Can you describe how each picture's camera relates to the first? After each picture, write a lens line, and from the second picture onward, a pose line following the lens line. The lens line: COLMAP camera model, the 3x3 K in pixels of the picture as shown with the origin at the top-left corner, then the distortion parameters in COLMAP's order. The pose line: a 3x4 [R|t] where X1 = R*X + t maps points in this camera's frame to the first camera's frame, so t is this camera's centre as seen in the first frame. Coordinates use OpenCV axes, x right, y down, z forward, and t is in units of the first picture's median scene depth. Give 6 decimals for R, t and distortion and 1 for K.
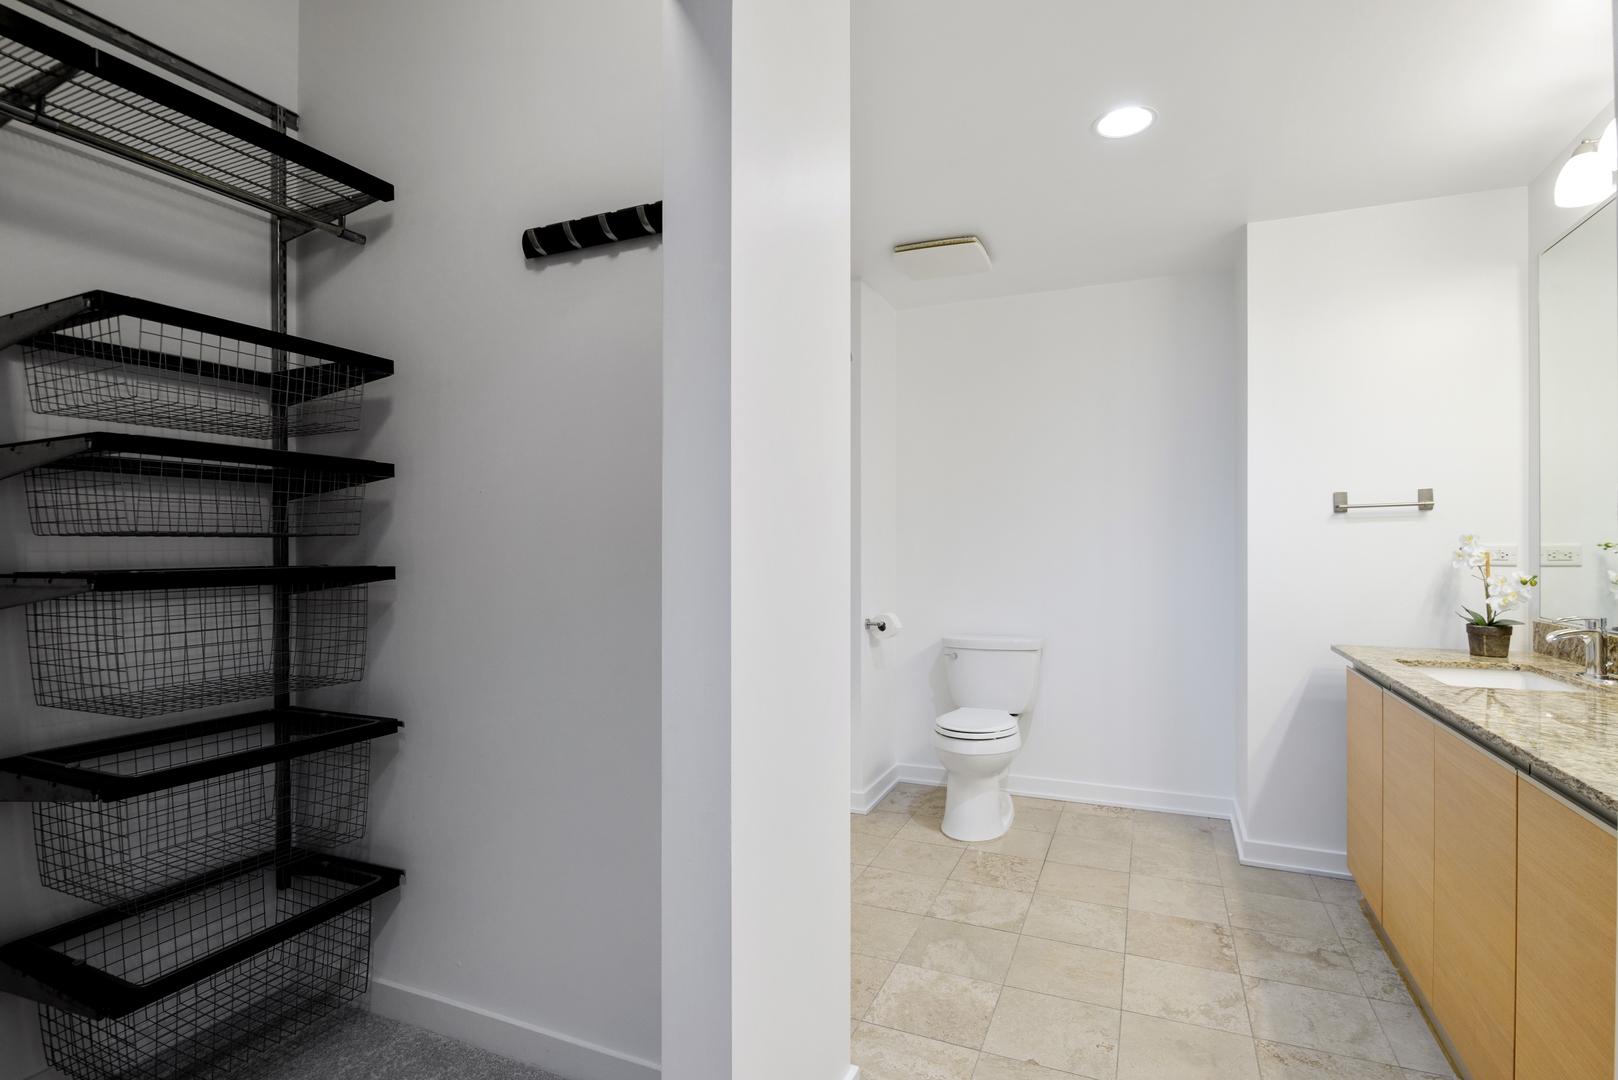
lens RADIAL K [[780.9, 0, 813.4], [0, 780.9, 537.0], [0, 0, 1]] dist [0.003750, -0.004318]
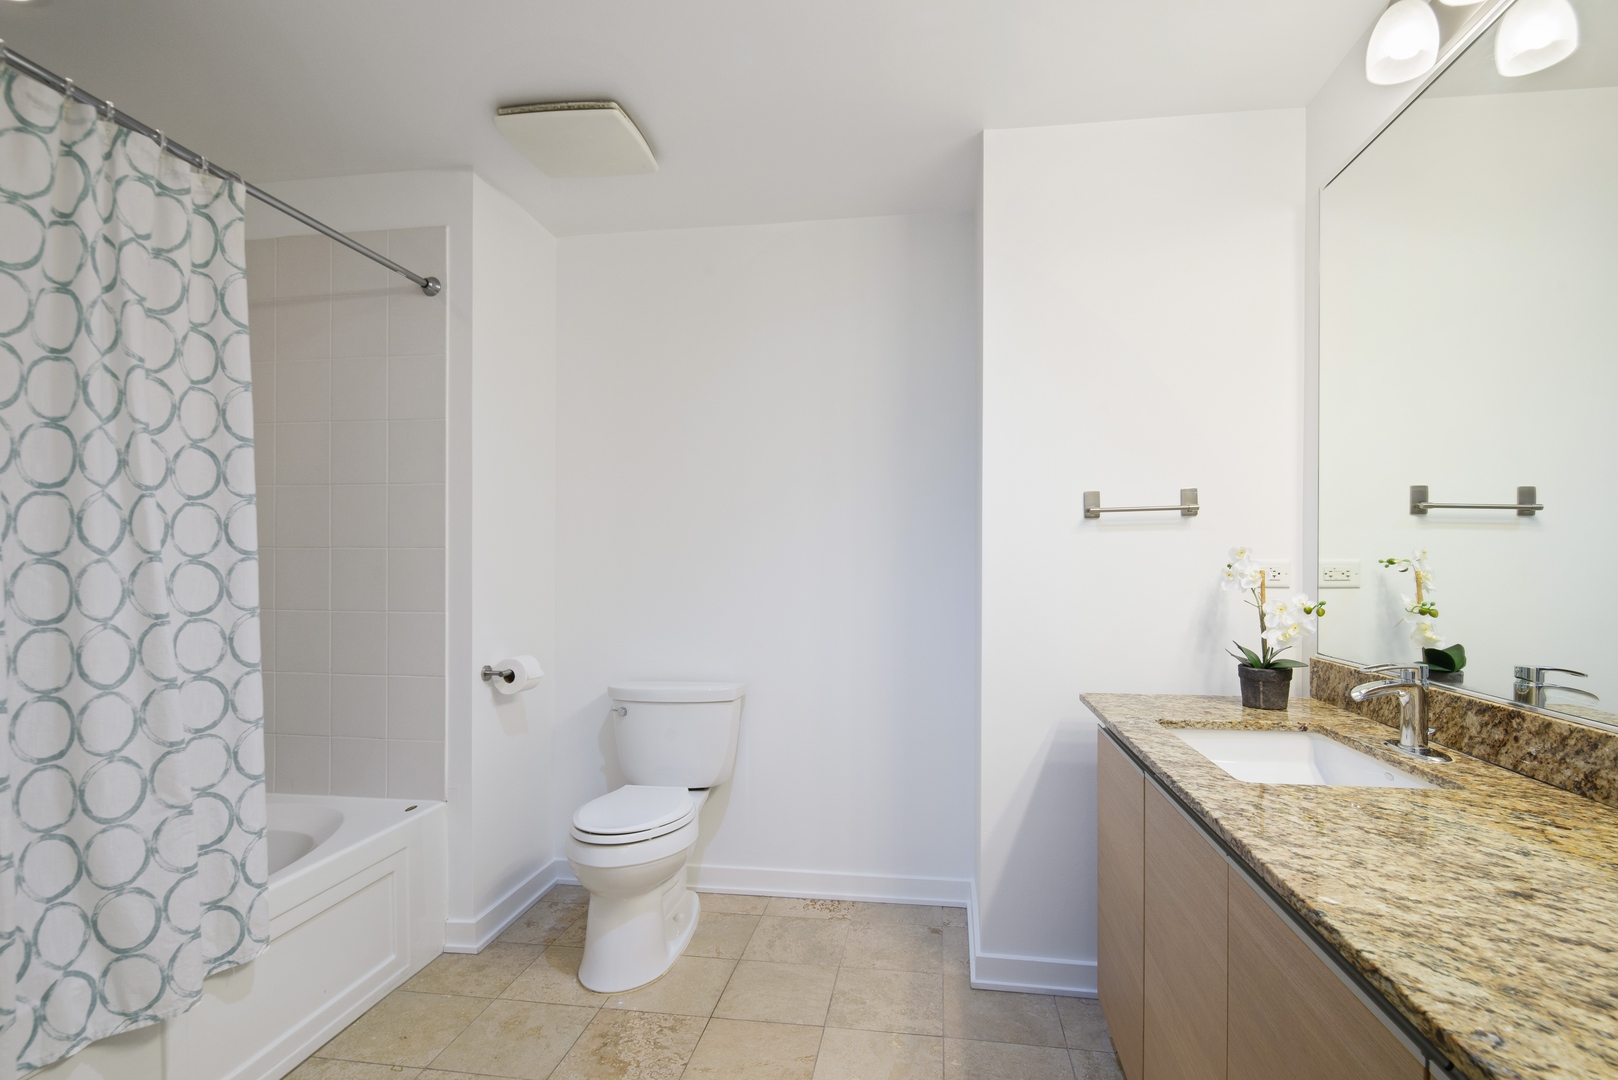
lens RADIAL K [[780.9, 0, 805.9], [0, 780.9, 552.7], [0, 0, 1]] dist [0.003750, -0.004318]
pose [[0.971464, 0.005253, 0.237128, 0.222744], [-0.005166, 0.999986, -0.000987, 0.004746], [-0.237129, -0.000266, 0.971478, 0.325567]]
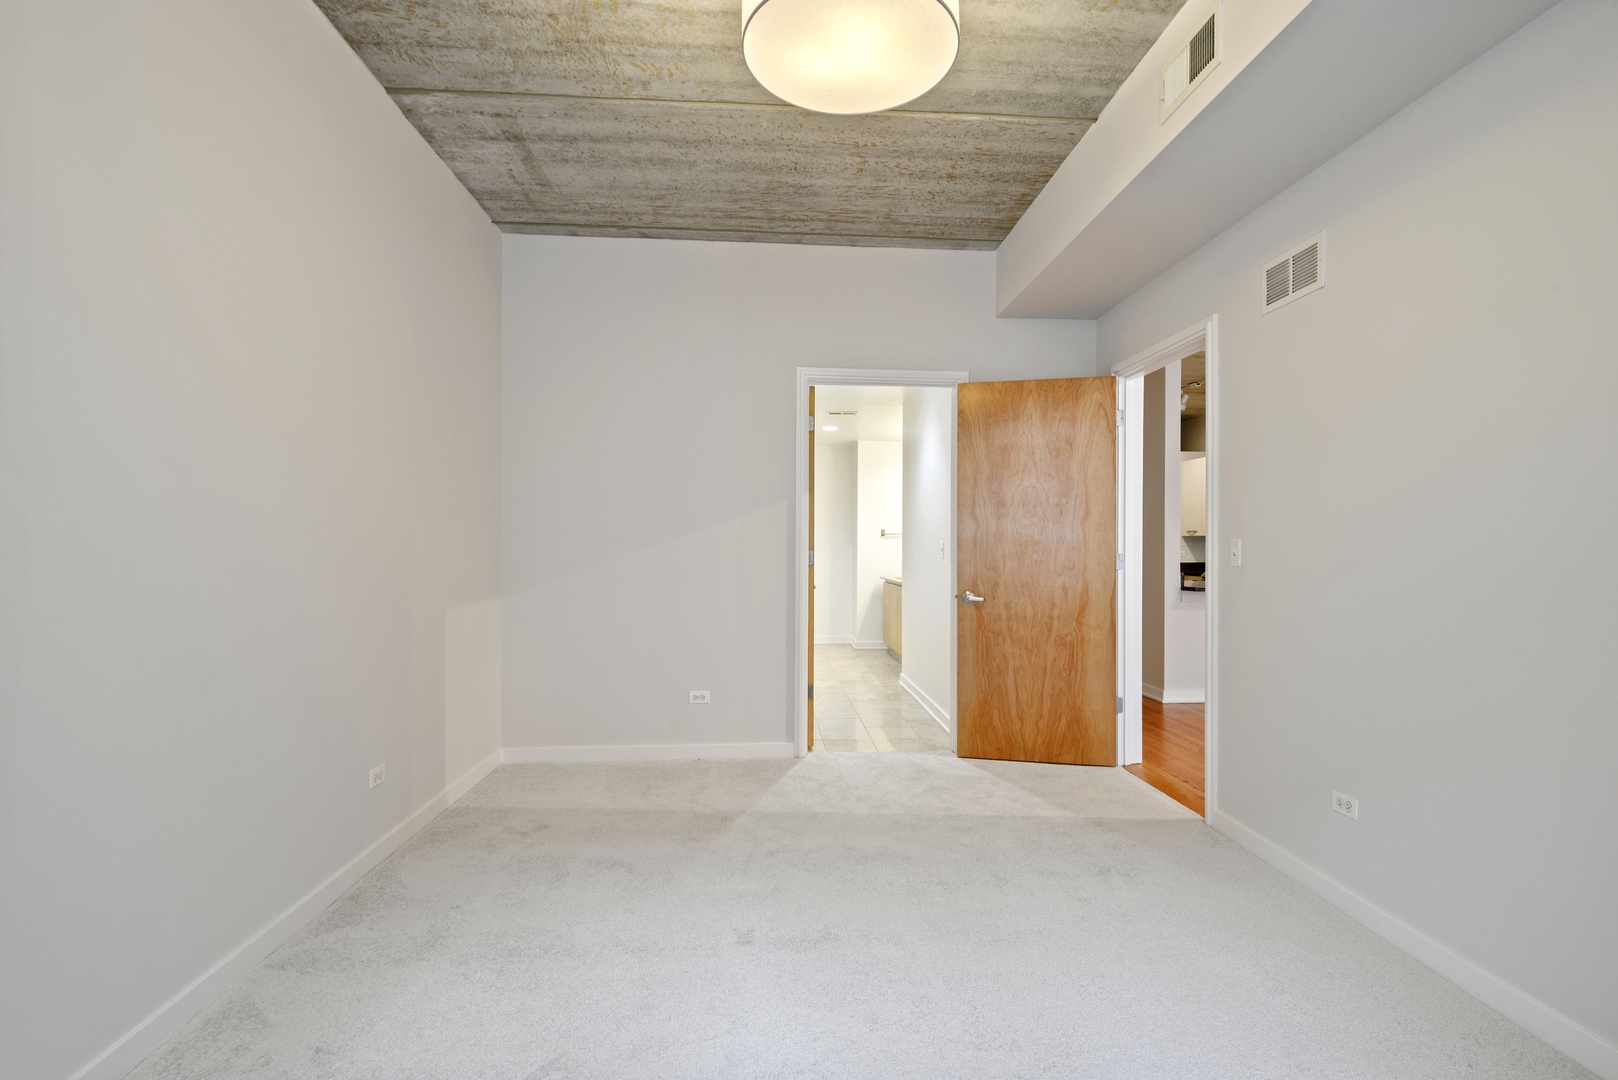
lens RADIAL K [[780.9, 0, 810.1], [0, 780.9, 542.6], [0, 0, 1]] dist [0.003750, -0.004318]
pose [[0.888724, 0.004934, 0.458416, -1.047946], [-0.005279, 0.999986, -0.000528, 0.000104], [-0.458412, -0.001951, 0.888738, -1.691711]]
